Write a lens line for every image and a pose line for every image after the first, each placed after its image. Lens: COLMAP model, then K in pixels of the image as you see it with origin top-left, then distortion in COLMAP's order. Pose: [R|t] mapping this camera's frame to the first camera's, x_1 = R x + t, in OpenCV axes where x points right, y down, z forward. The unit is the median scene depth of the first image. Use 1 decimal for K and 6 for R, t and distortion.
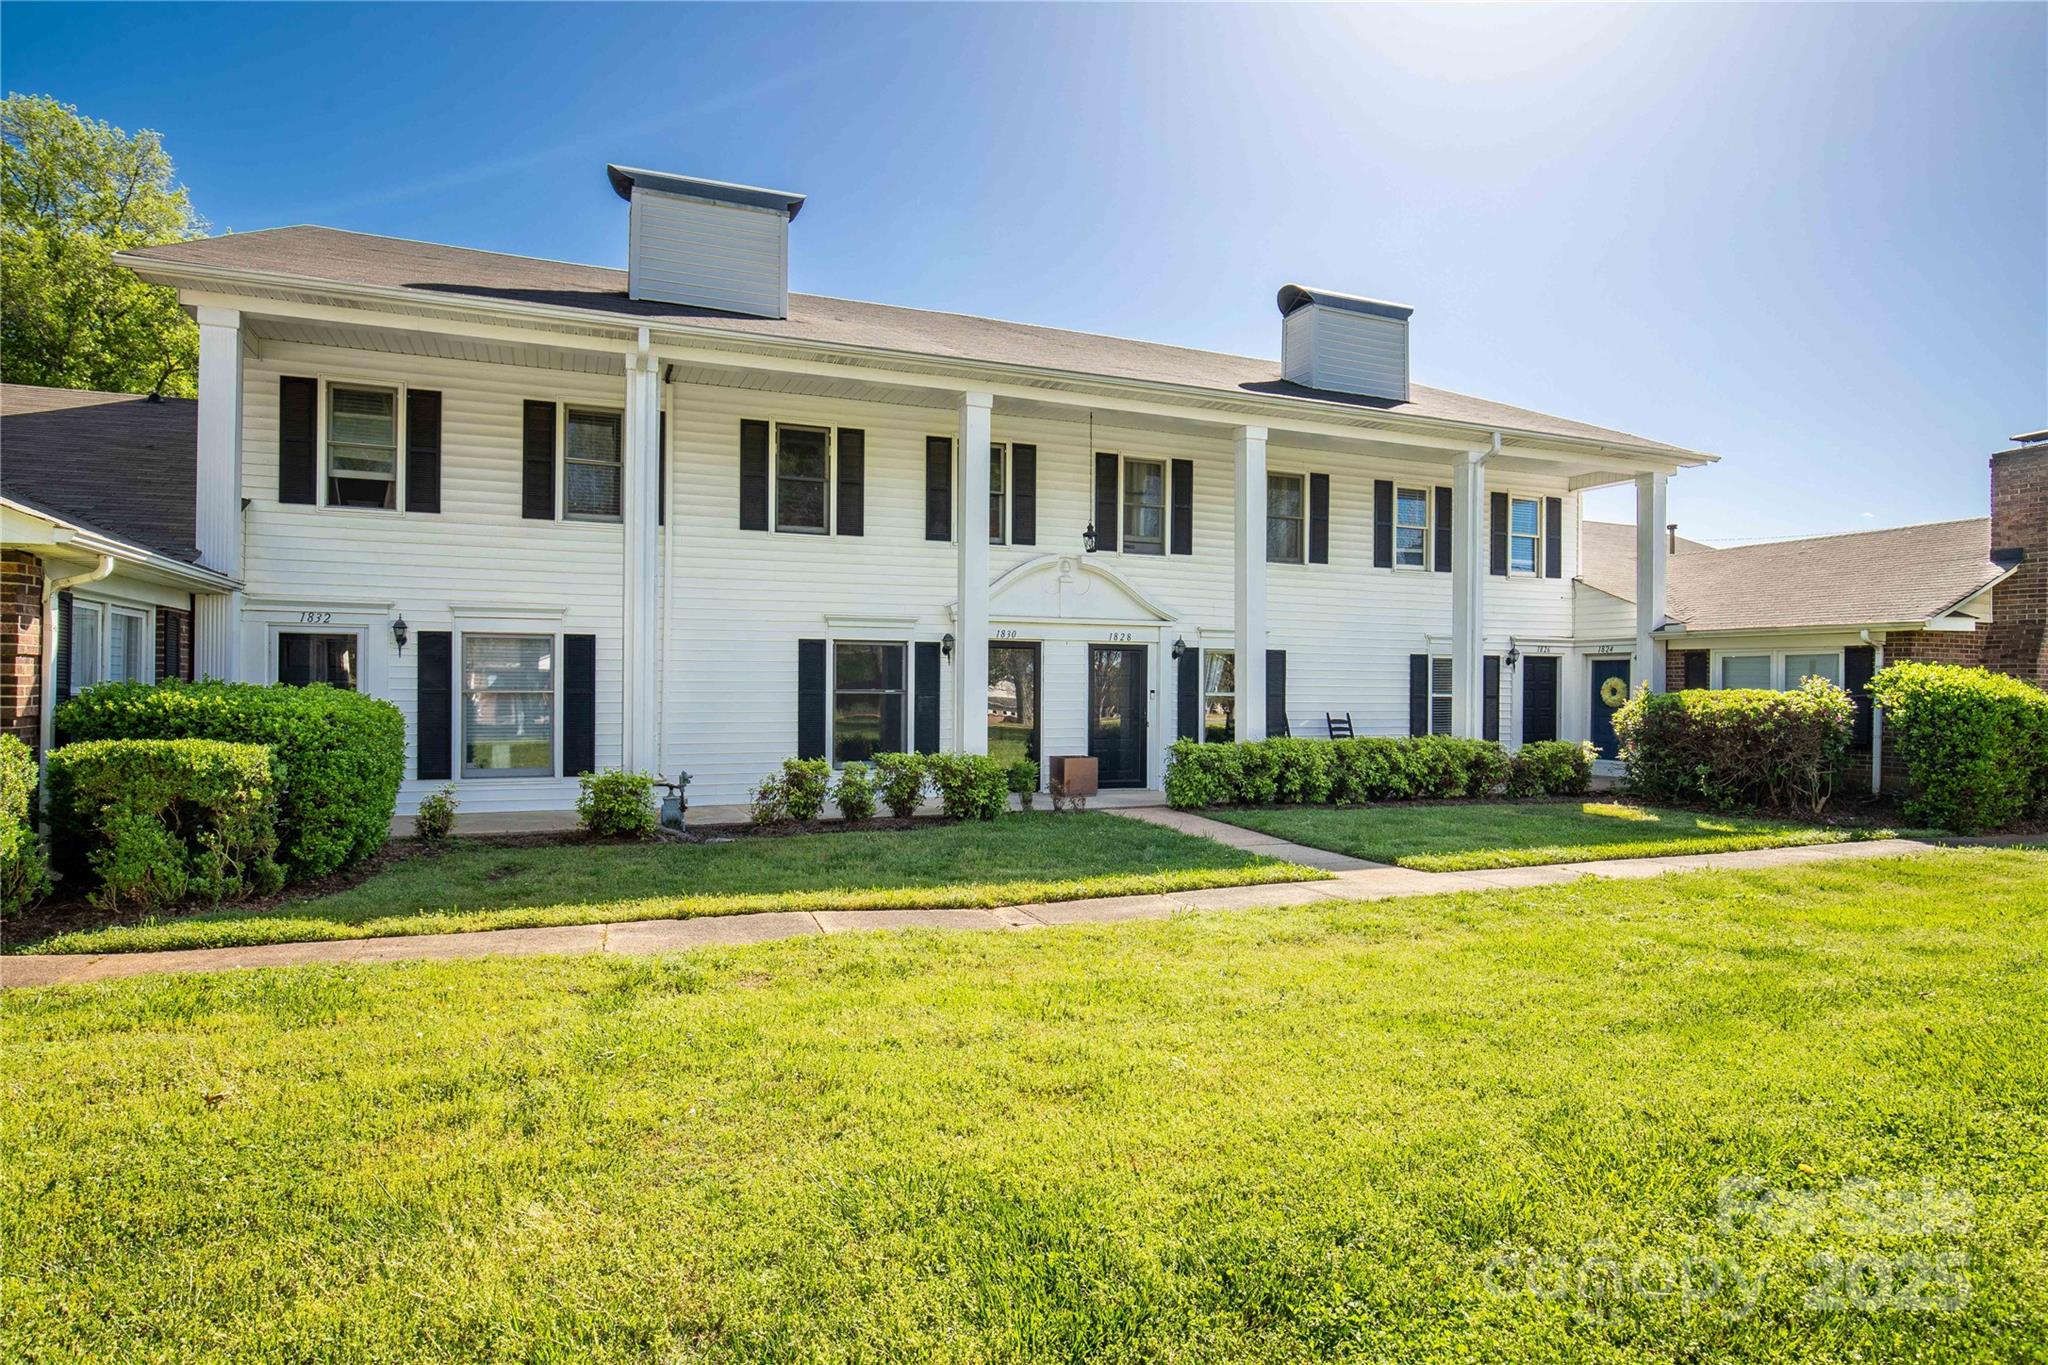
lens RADIAL K [[1165.5, 0, 1025.1], [0, 1165.5, 681.4], [0, 0, 1]] dist [-0.000002, 0.000000]
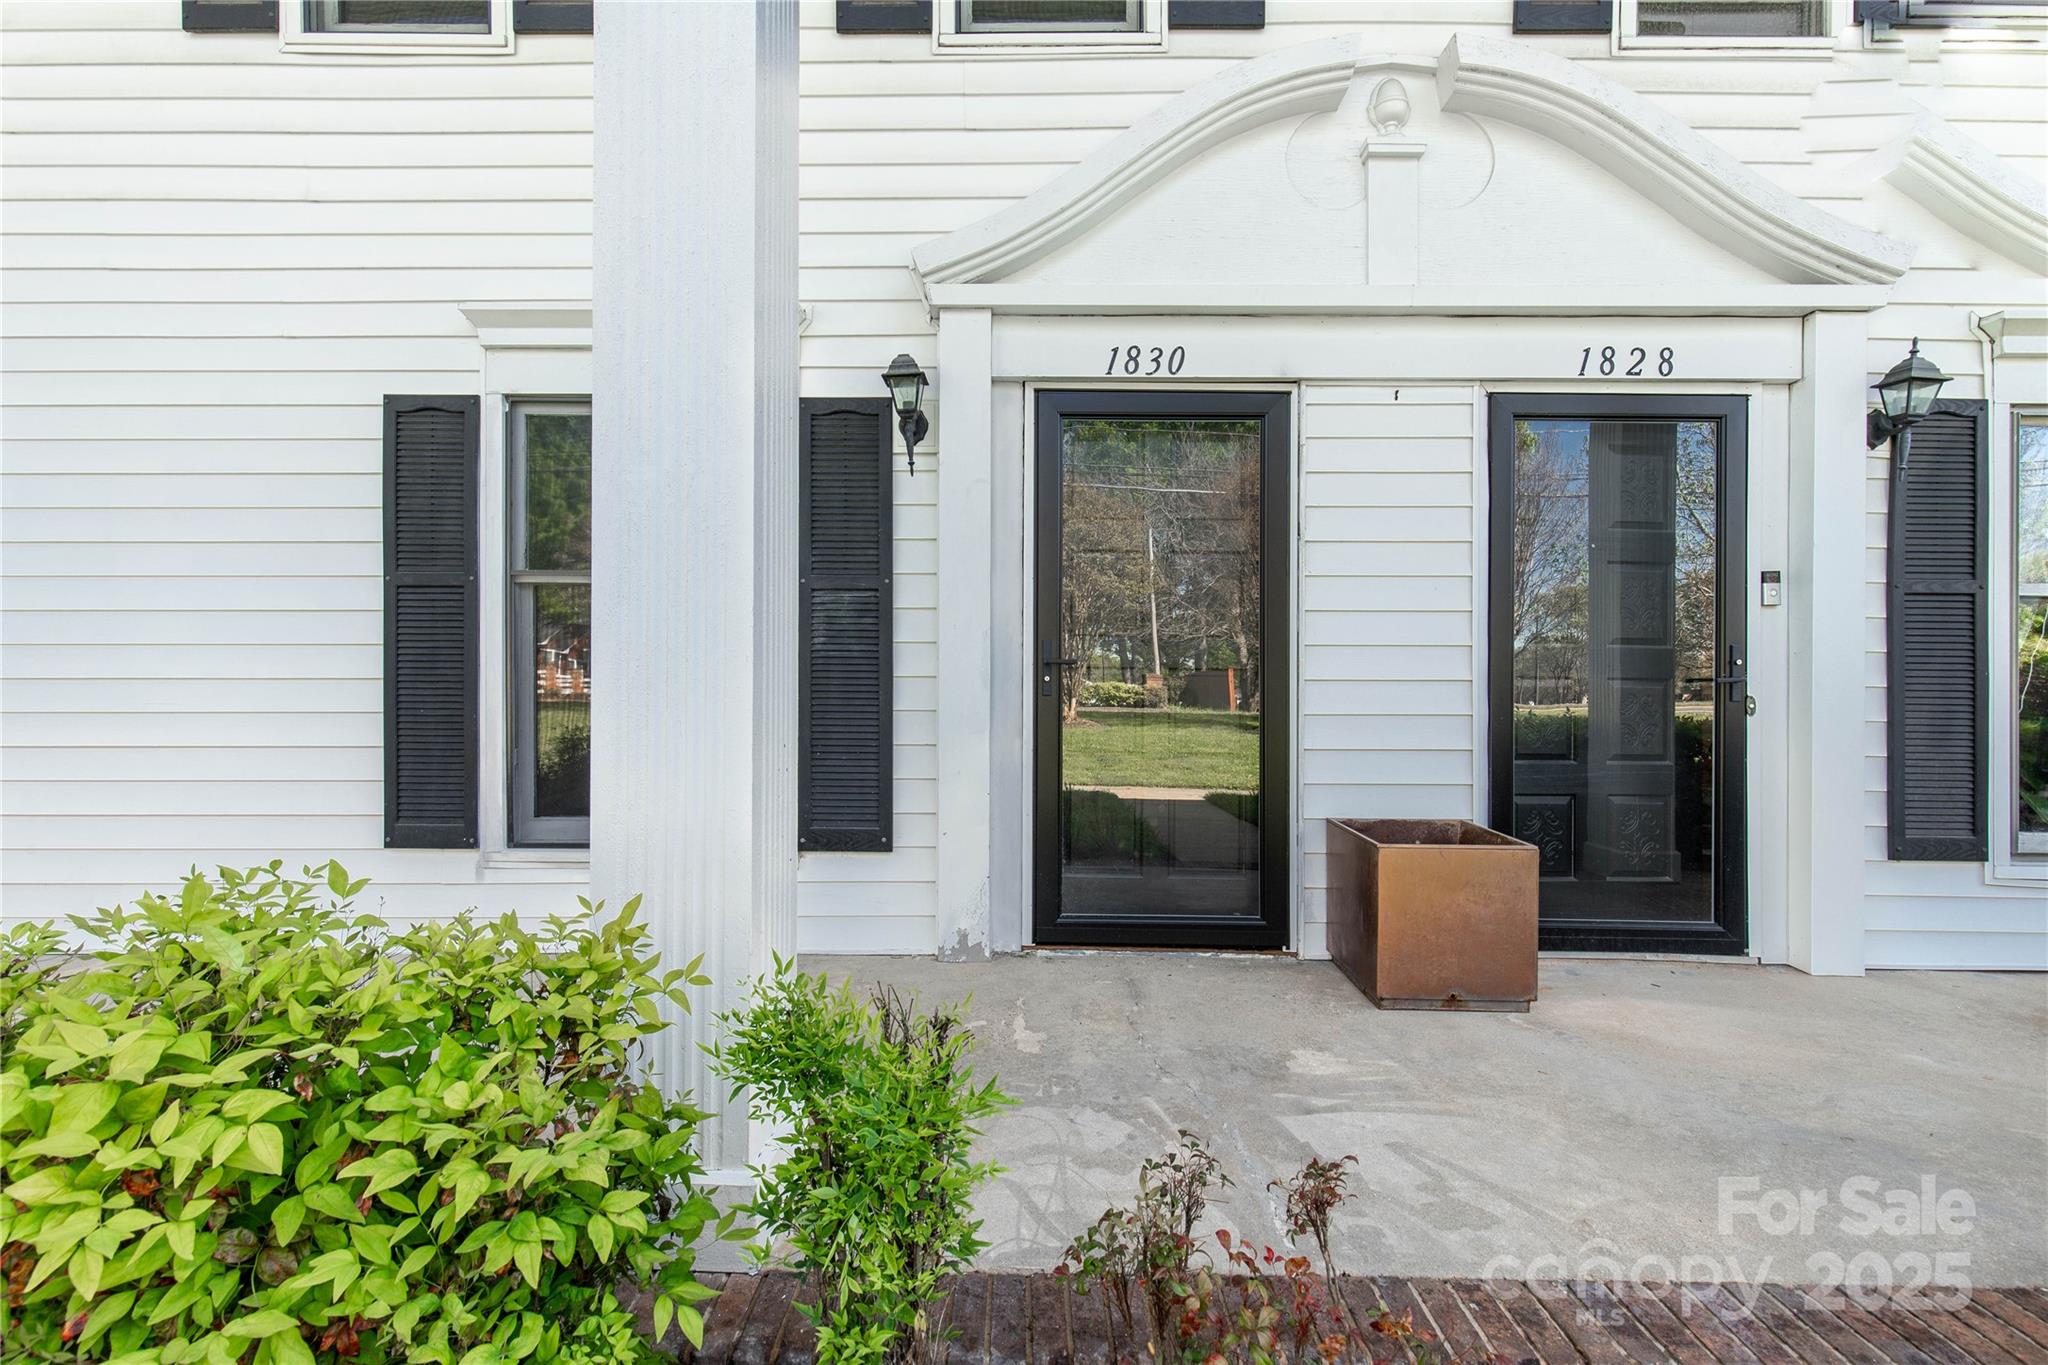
lens RADIAL K [[943.2, 0, 1022.4], [0, 943.2, 679.8], [0, 0, 1]] dist [0.003126, 0.000132]
pose [[0.918460, -0.001962, -0.395509, 0.041578], [0.001425, 0.999998, -0.001651, 0.032162], [0.395511, 0.000953, 0.918461, 0.765128]]
